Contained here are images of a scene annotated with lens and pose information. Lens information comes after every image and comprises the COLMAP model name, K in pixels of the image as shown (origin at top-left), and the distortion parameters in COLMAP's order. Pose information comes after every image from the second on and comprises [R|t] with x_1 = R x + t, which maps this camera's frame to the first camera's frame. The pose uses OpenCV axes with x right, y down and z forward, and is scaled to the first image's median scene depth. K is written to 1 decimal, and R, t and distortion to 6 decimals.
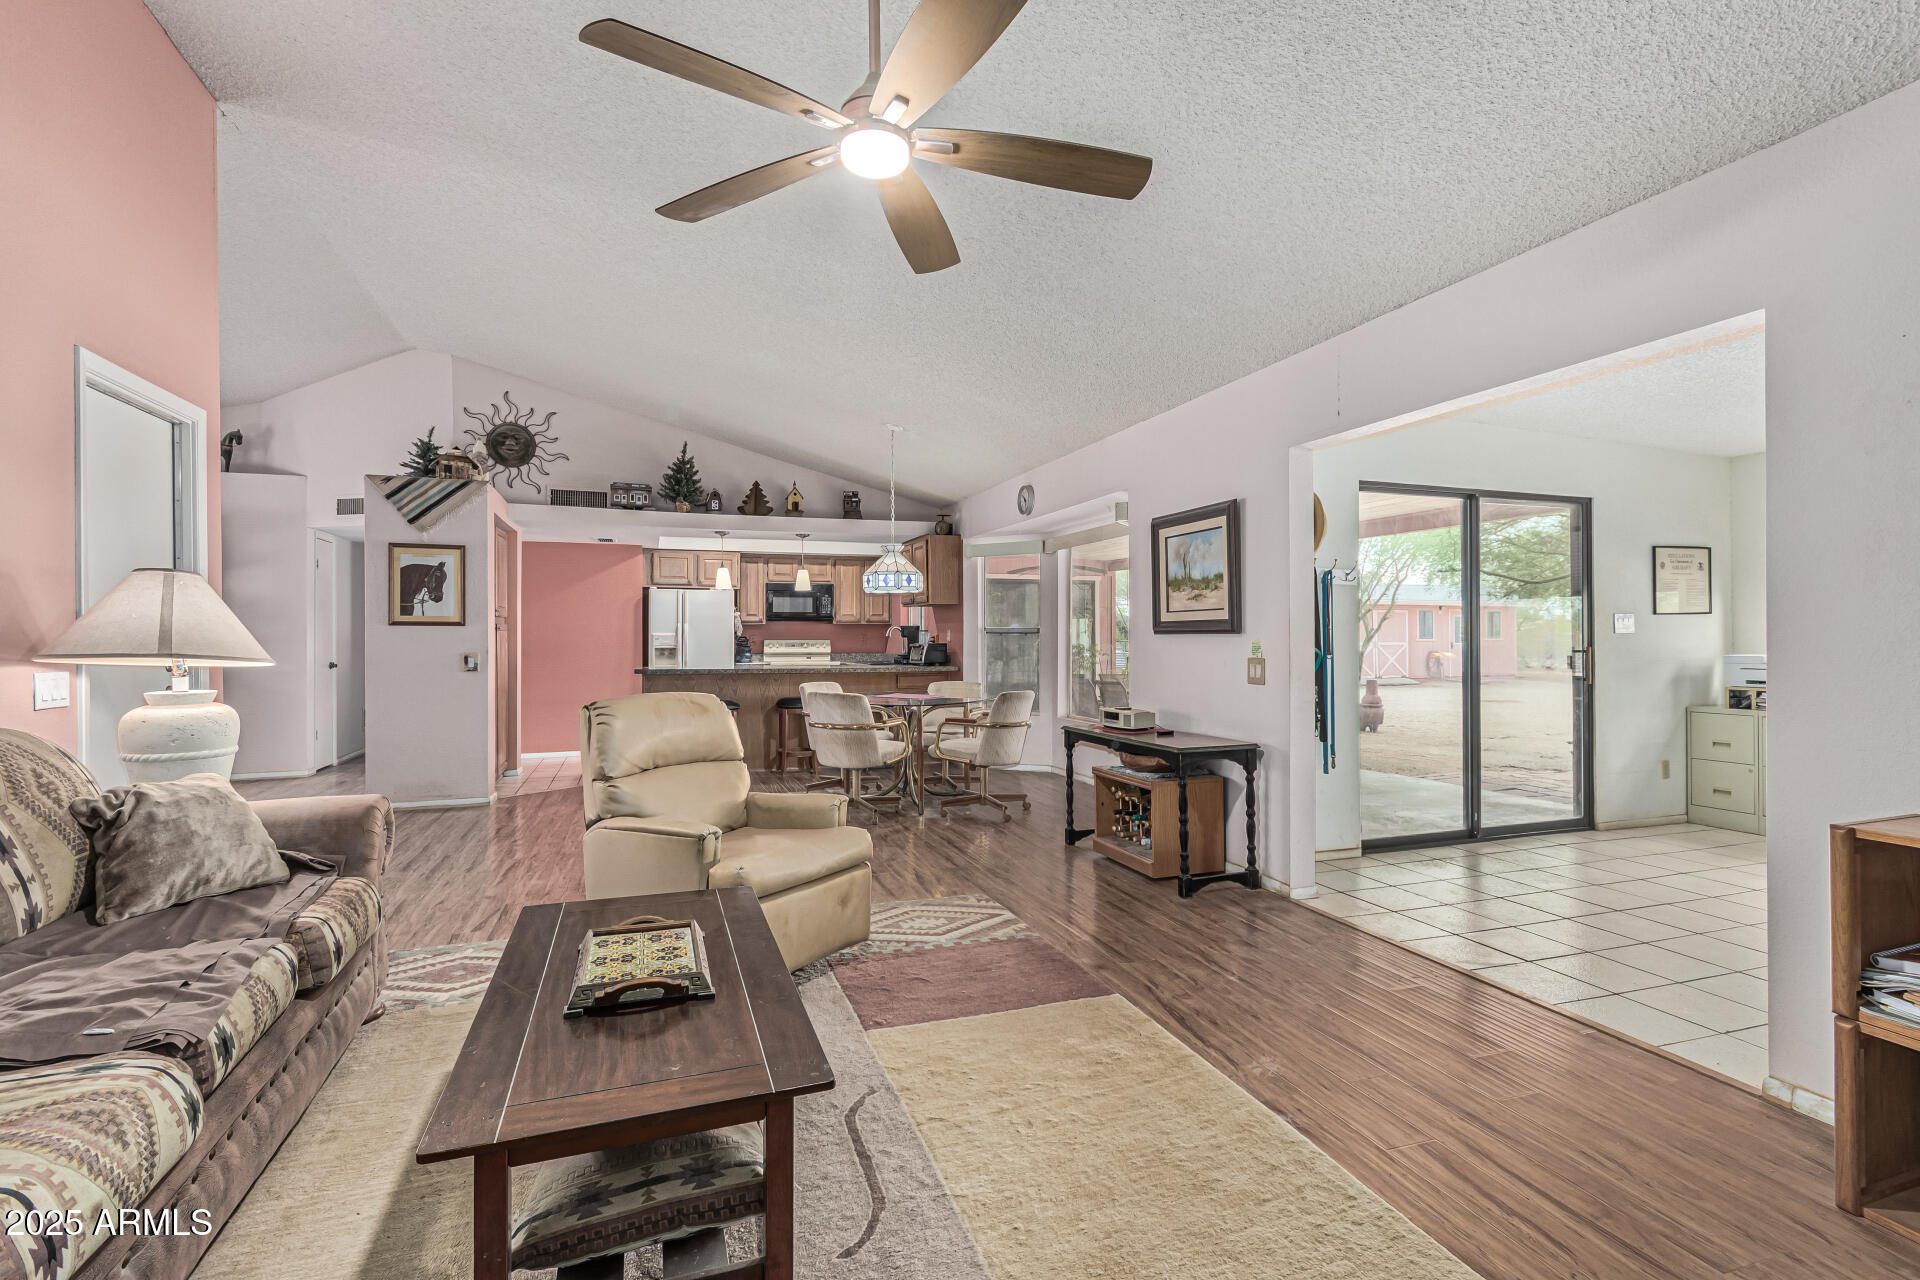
lens RADIAL K [[896.8, 0, 963.1], [0, 896.8, 638.1], [0, 0, 1]] dist [-0.000154, 0.004948]
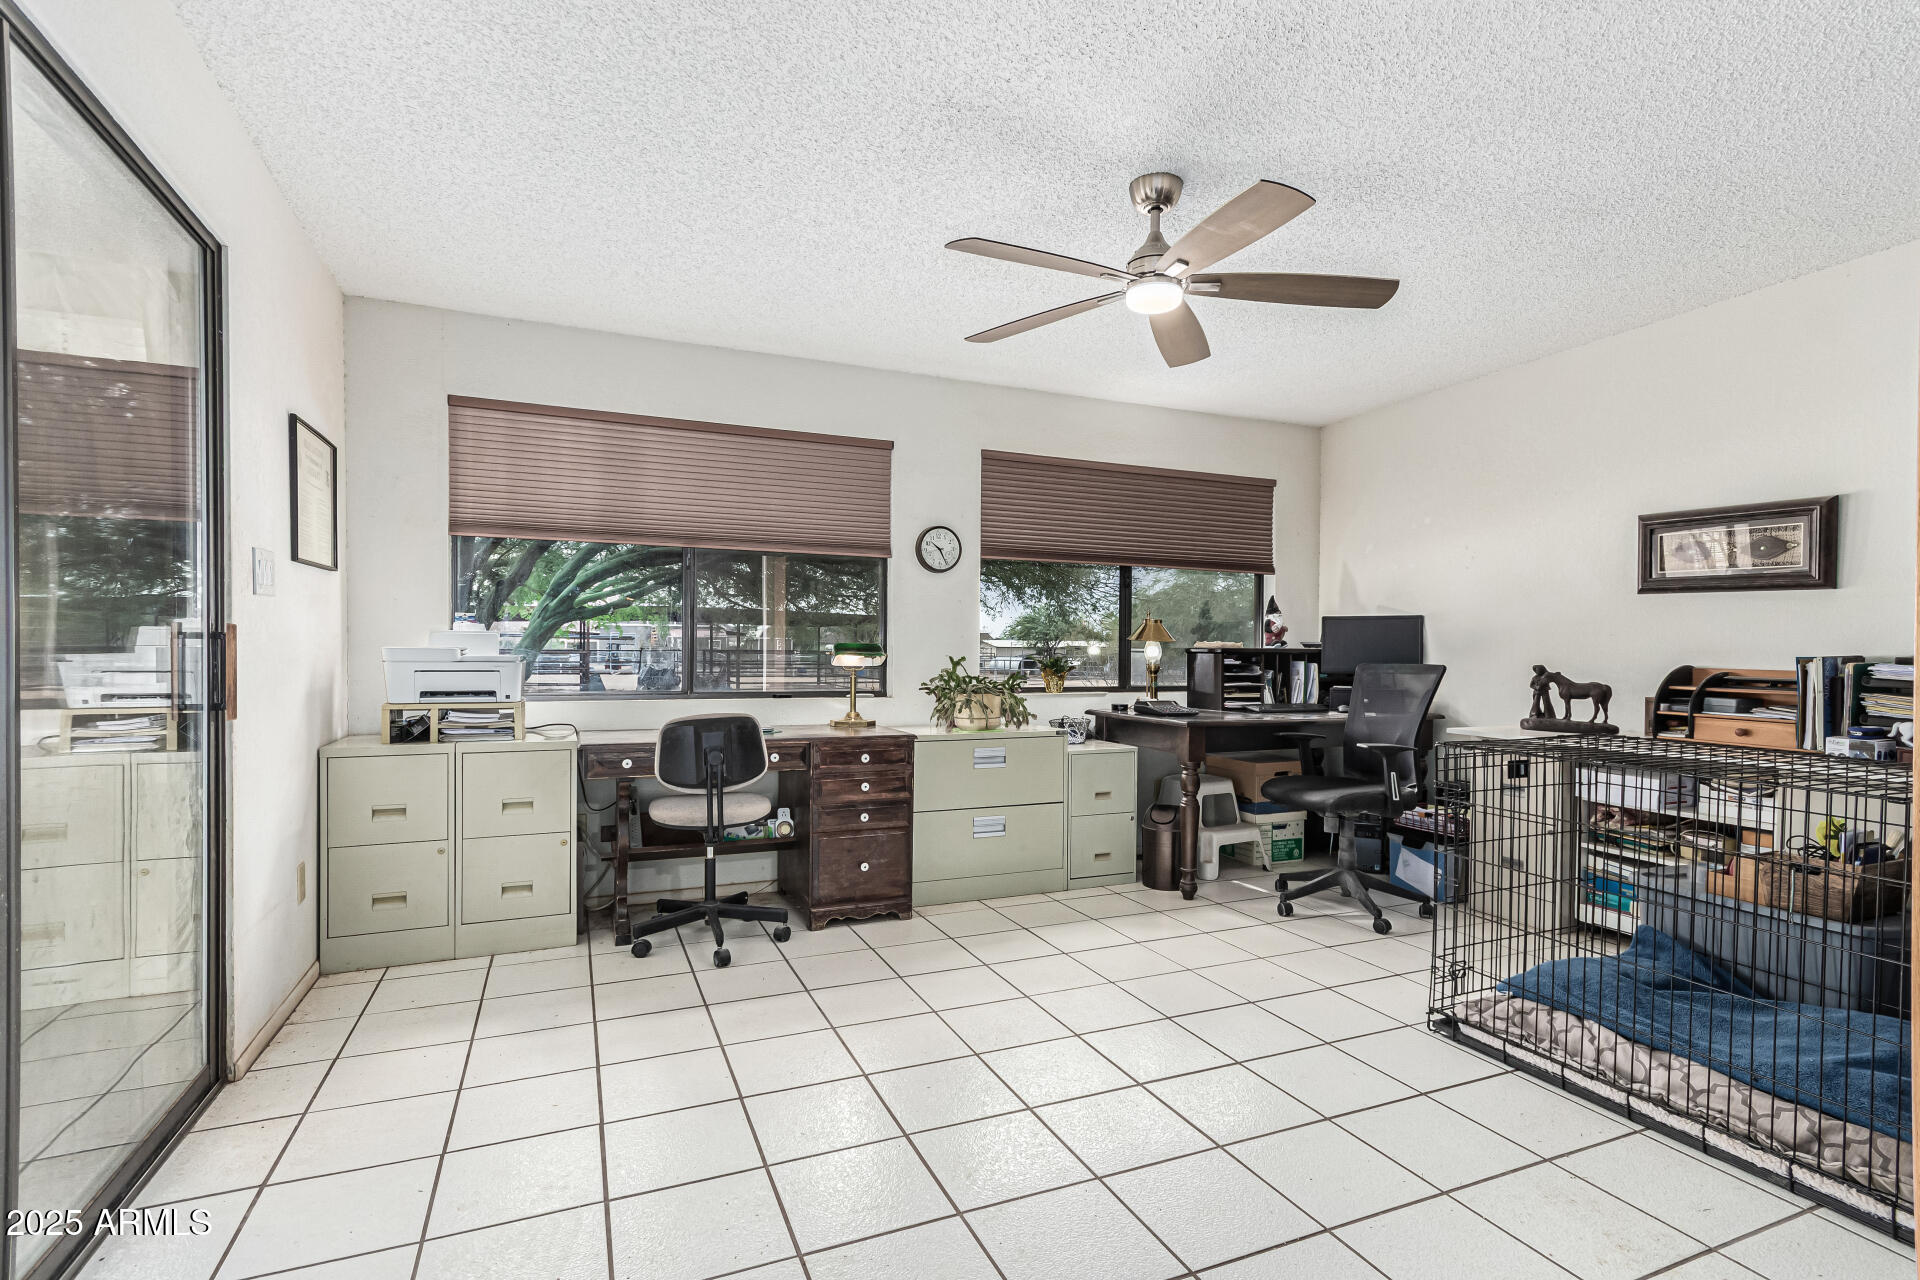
lens RADIAL K [[896.8, 0, 978.0], [0, 896.8, 662.7], [0, 0, 1]] dist [-0.000154, 0.004948]
pose [[-0.072833, -0.014043, 0.997245, 0.250651], [-0.008288, 0.999875, 0.013475, 0.016333], [-0.997310, -0.007284, -0.072940, 0.616006]]
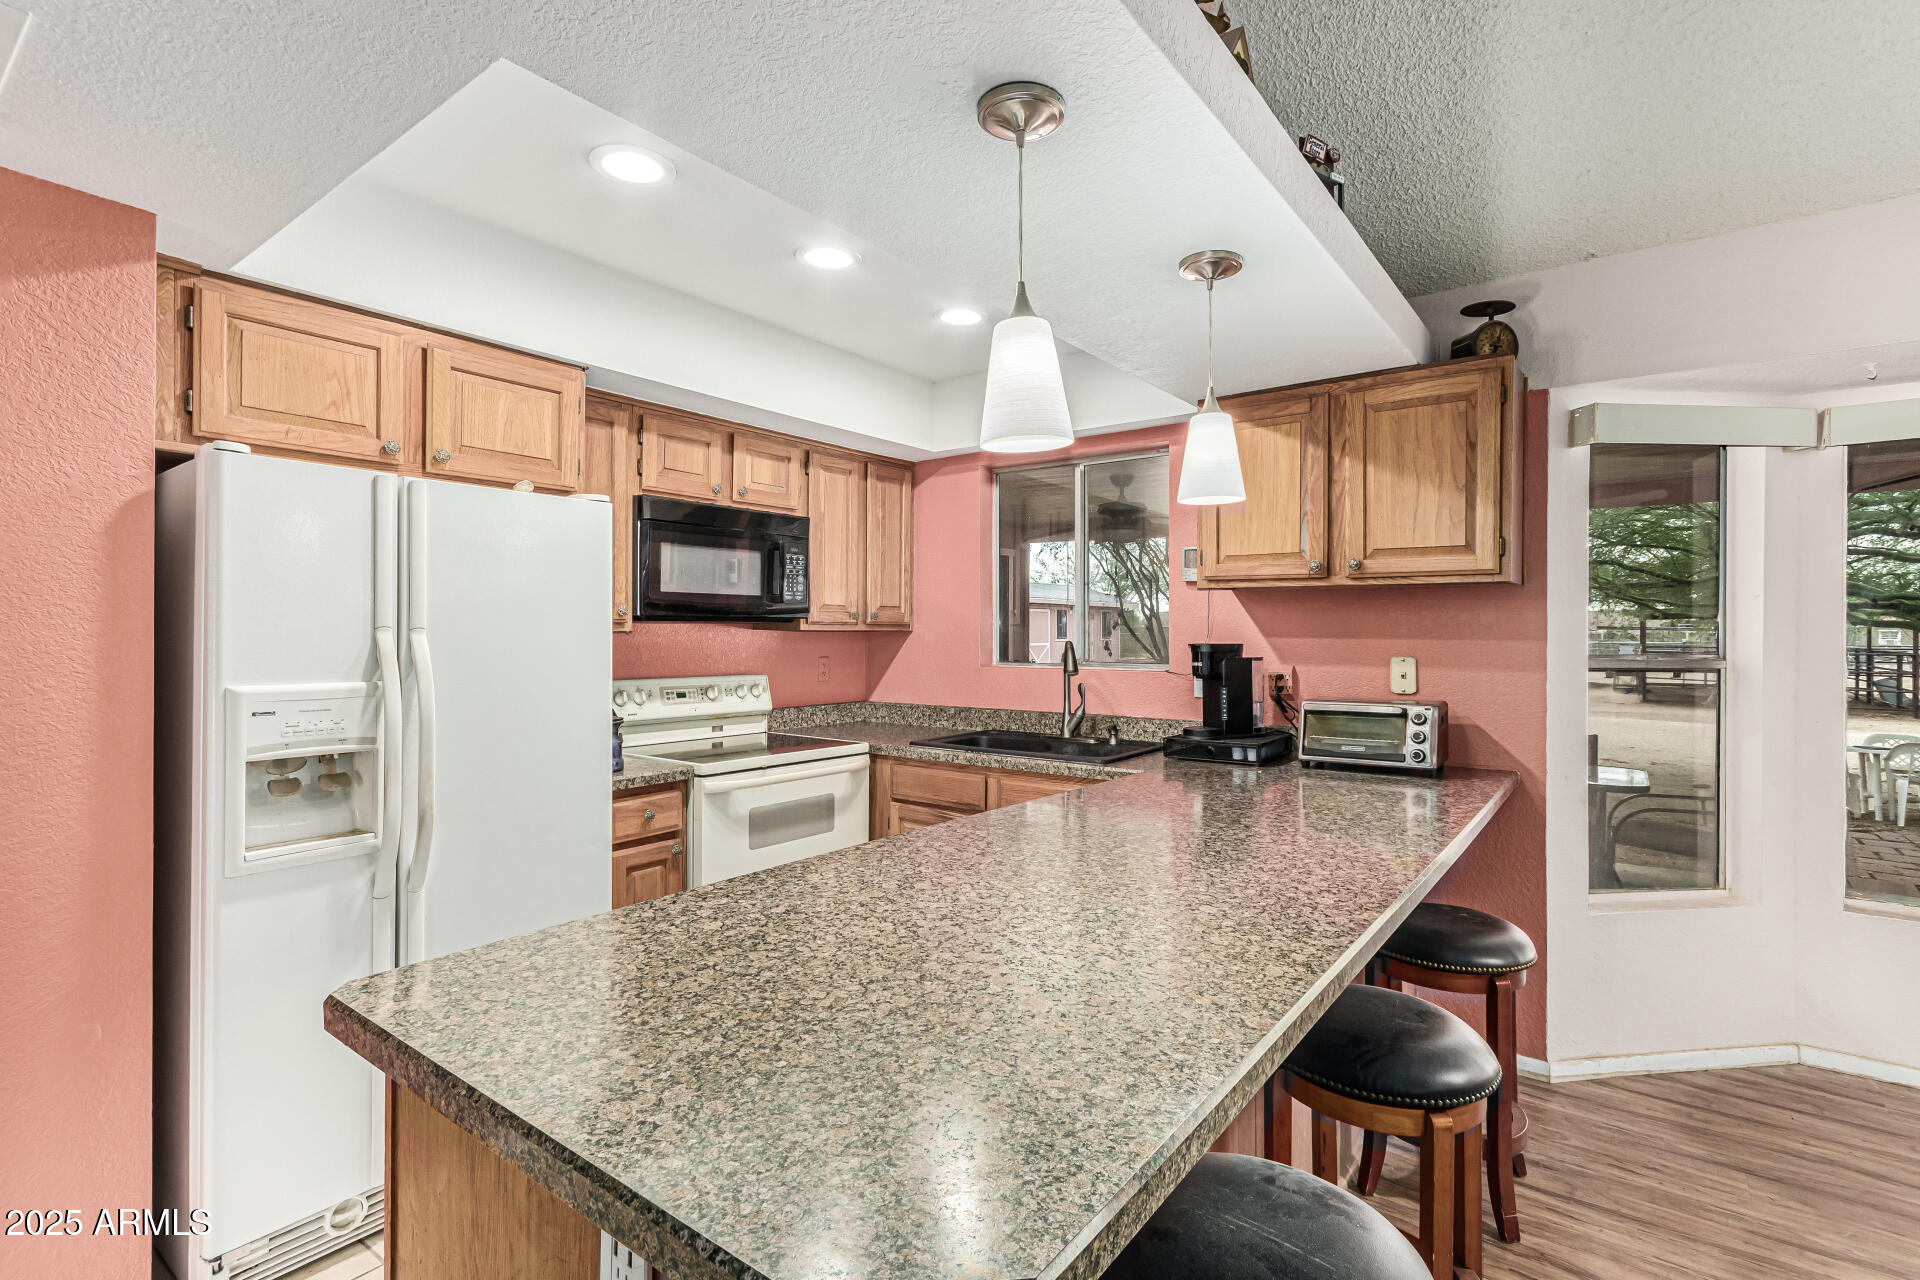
lens RADIAL K [[896.8, 0, 968.4], [0, 896.8, 628.2], [0, 0, 1]] dist [-0.000154, 0.004948]
pose [[0.833011, 0.005829, 0.553226, -0.475230], [-0.004347, 0.999983, -0.003991, -0.025721], [-0.553240, 0.000919, 0.833021, 1.112049]]
